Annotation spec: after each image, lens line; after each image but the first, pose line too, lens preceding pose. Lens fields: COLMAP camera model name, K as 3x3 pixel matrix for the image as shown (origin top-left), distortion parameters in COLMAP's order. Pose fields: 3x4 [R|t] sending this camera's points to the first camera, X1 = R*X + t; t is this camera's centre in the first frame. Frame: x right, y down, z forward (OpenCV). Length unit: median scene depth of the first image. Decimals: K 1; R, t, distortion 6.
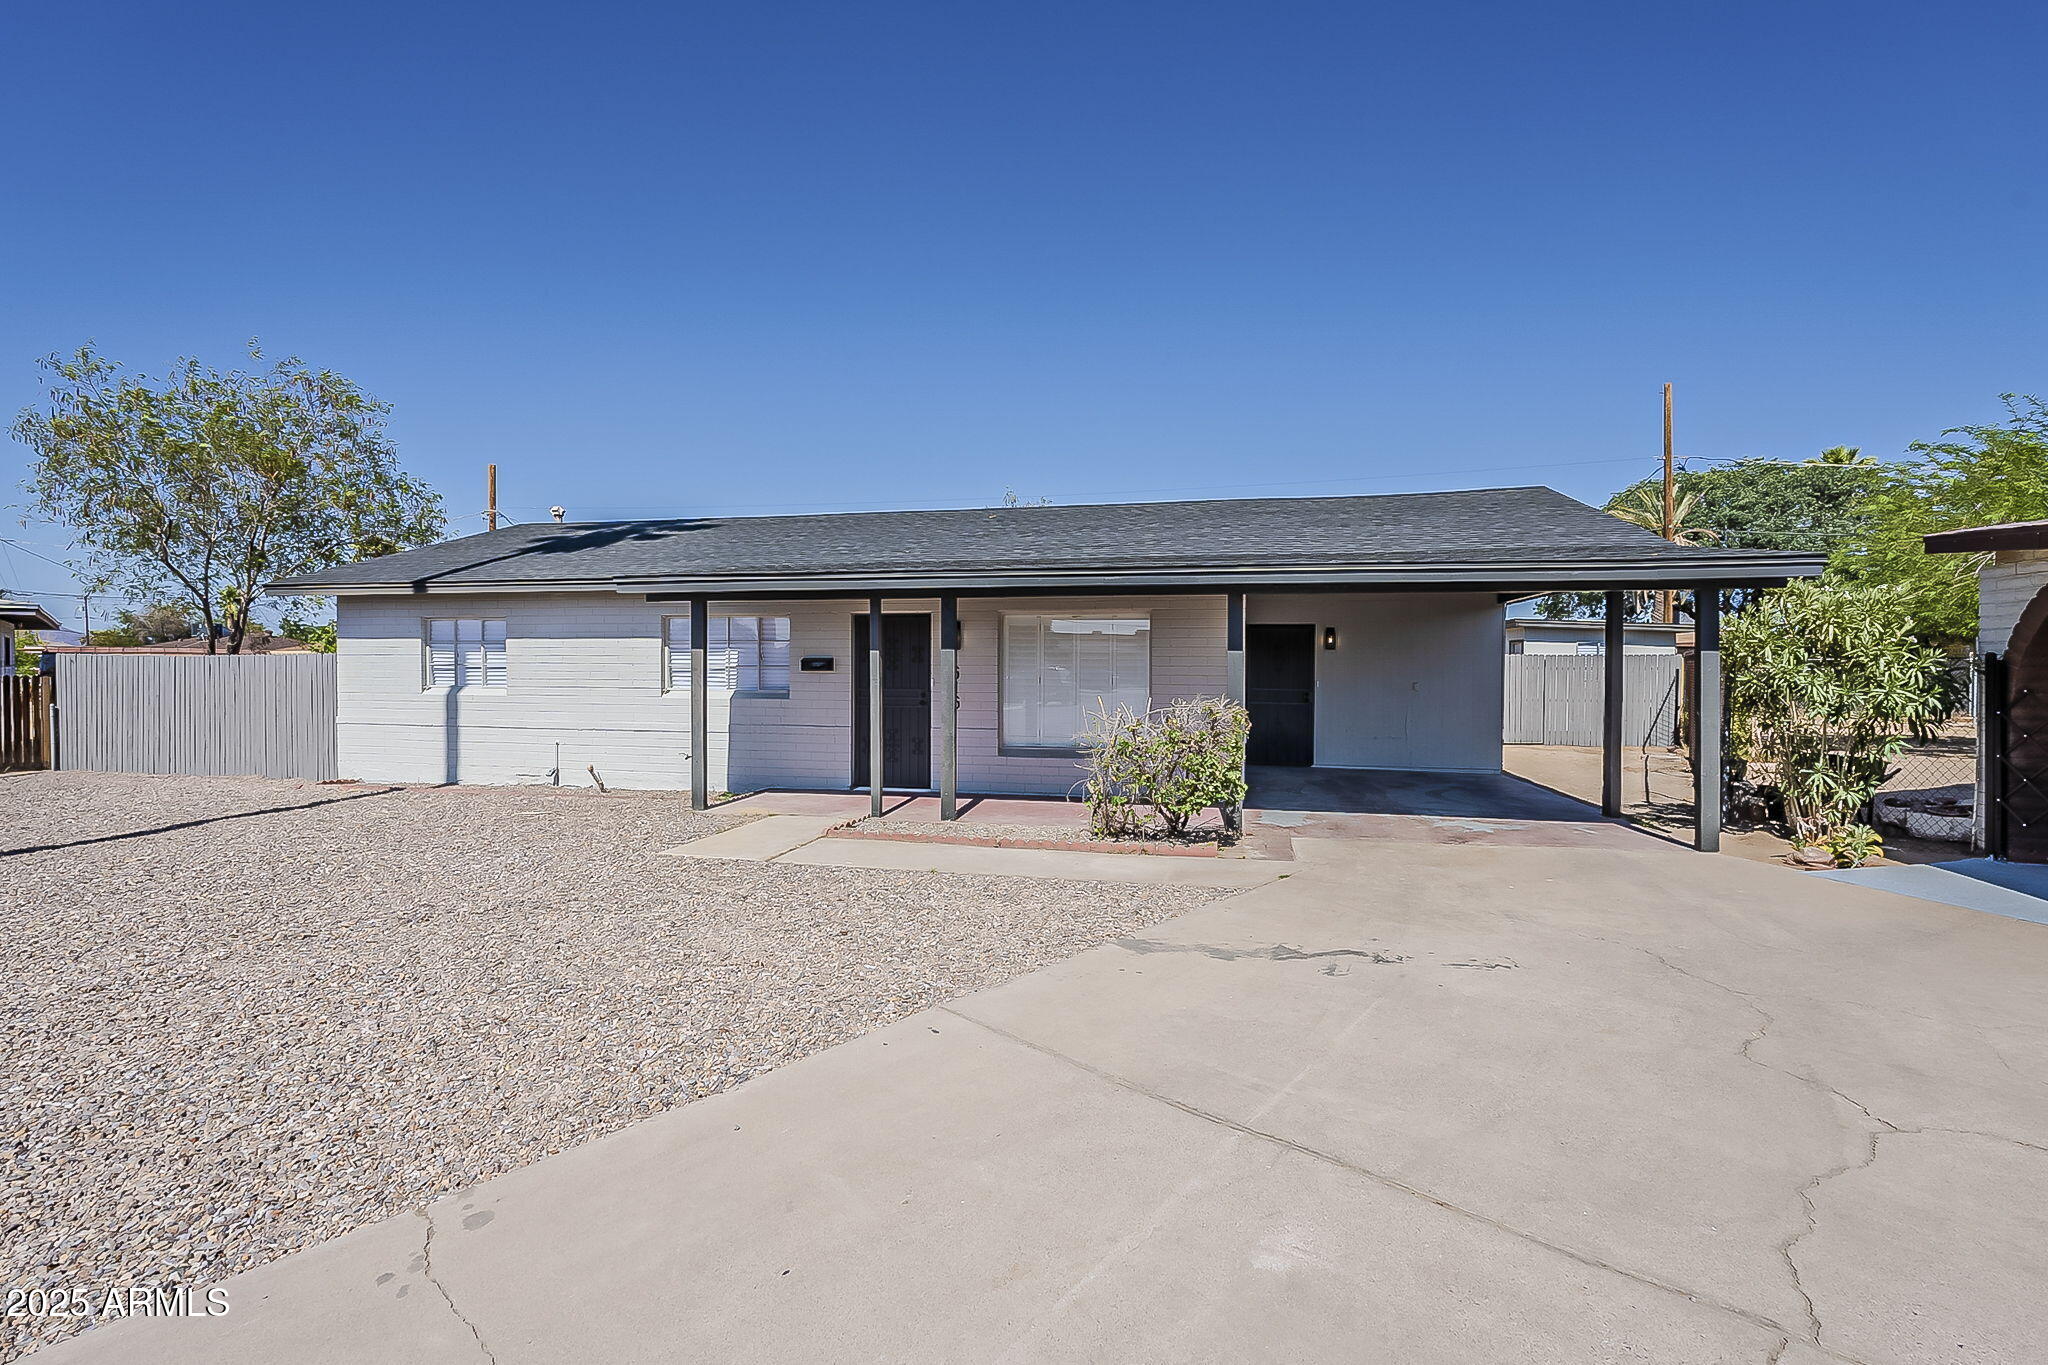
lens RADIAL K [[890.1, 0, 1028.9], [0, 890.1, 686.6], [0, 0, 1]] dist [-0.002547, 0.000075]
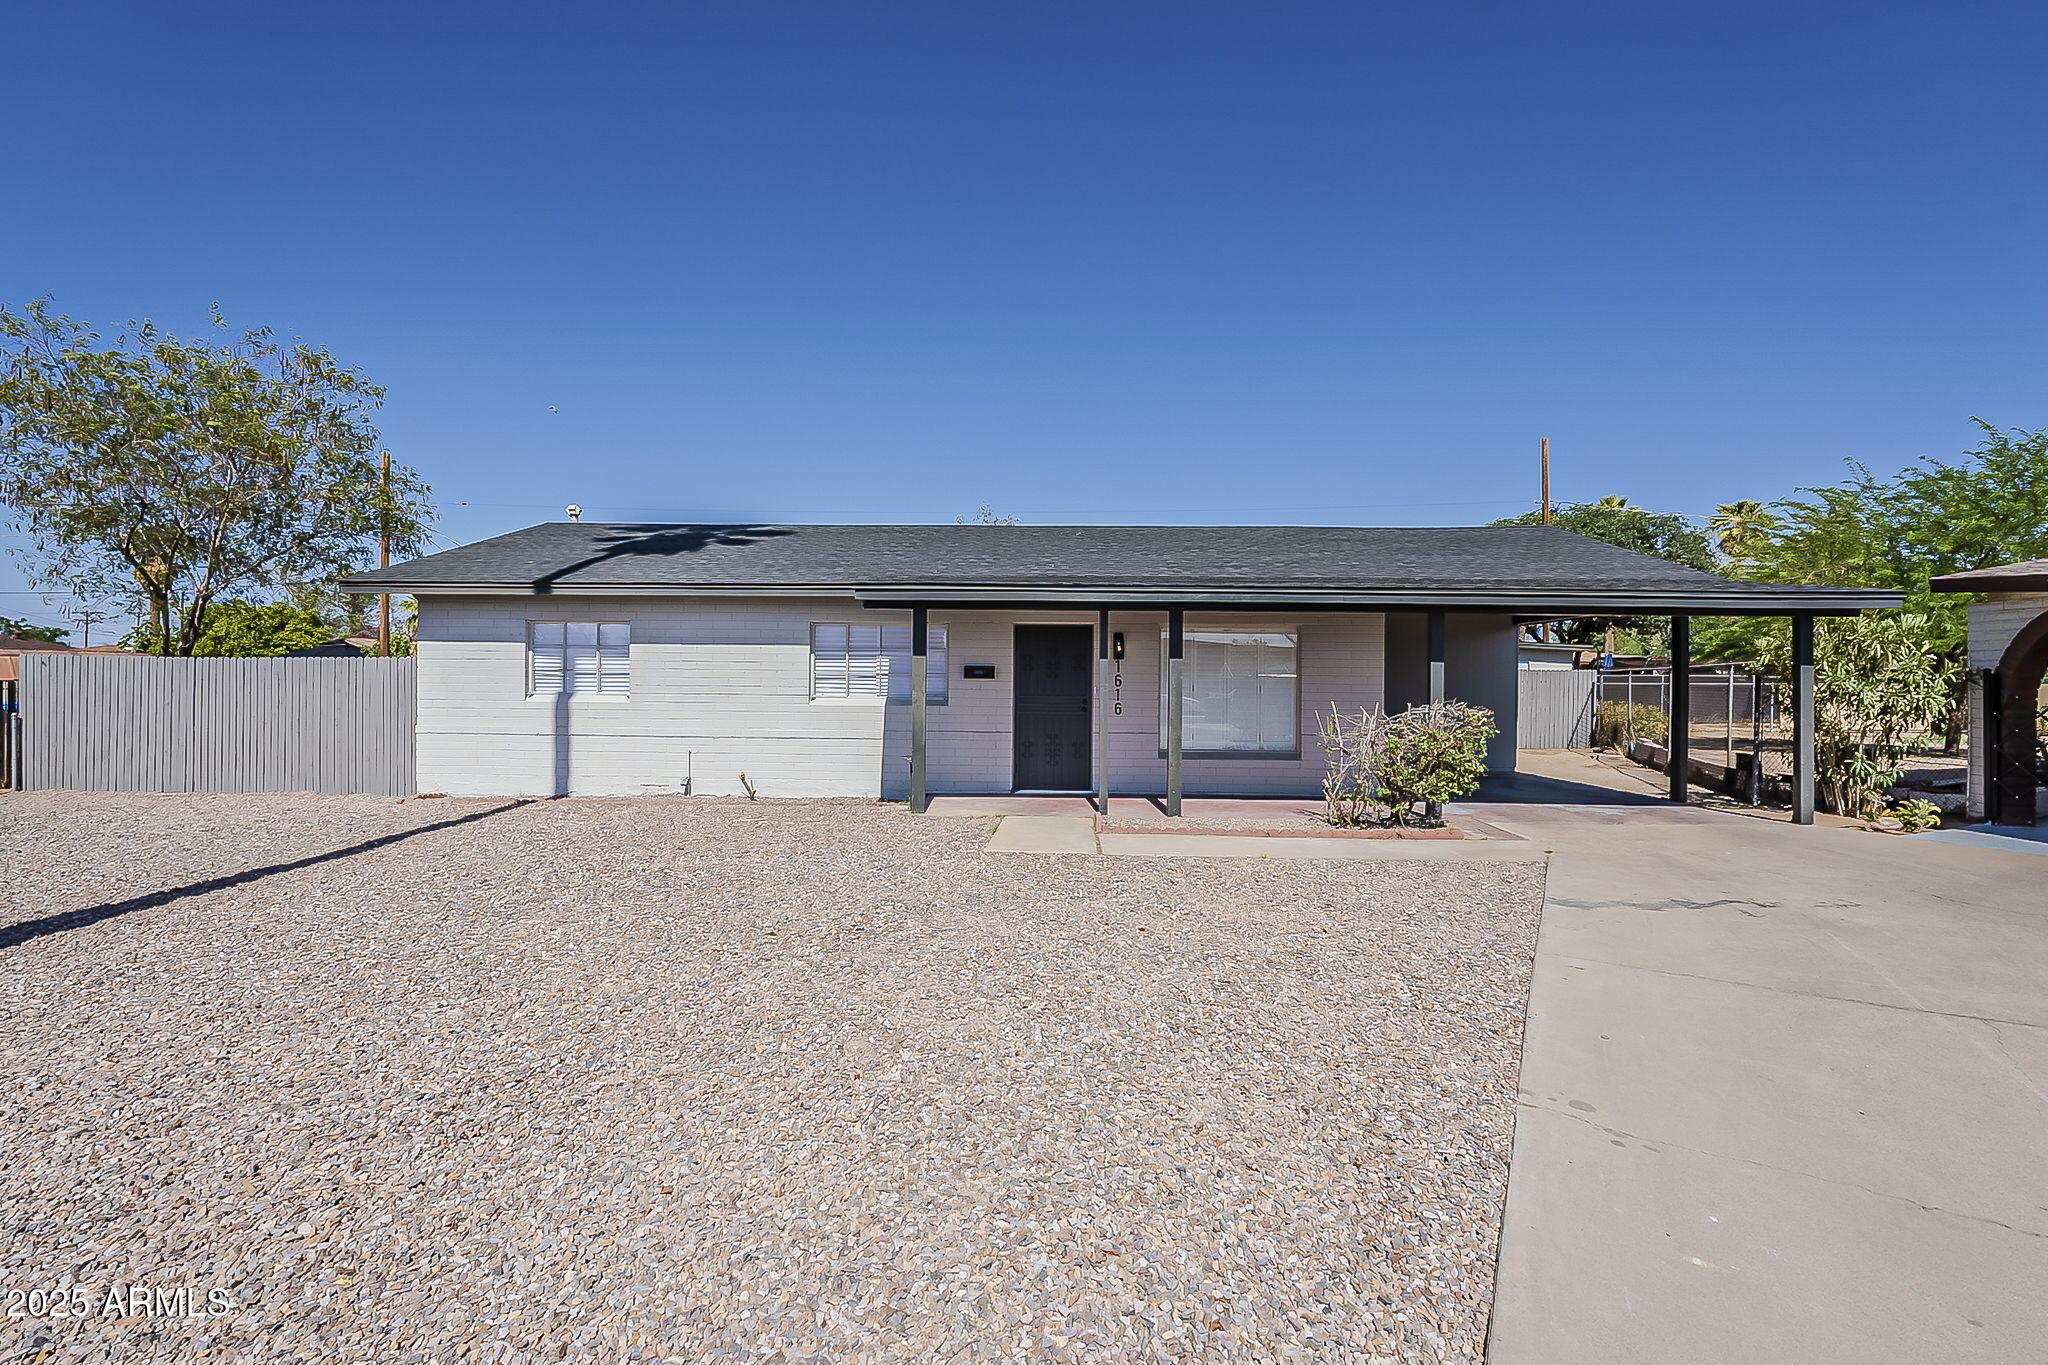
lens RADIAL K [[890.1, 0, 1003.3], [0, 890.1, 680.9], [0, 0, 1]] dist [-0.002547, 0.000075]
pose [[0.982546, 0.005381, 0.185943, -0.396724], [-0.001287, 0.999754, -0.022133, 0.007895], [-0.186017, 0.021507, 0.982311, -0.020724]]
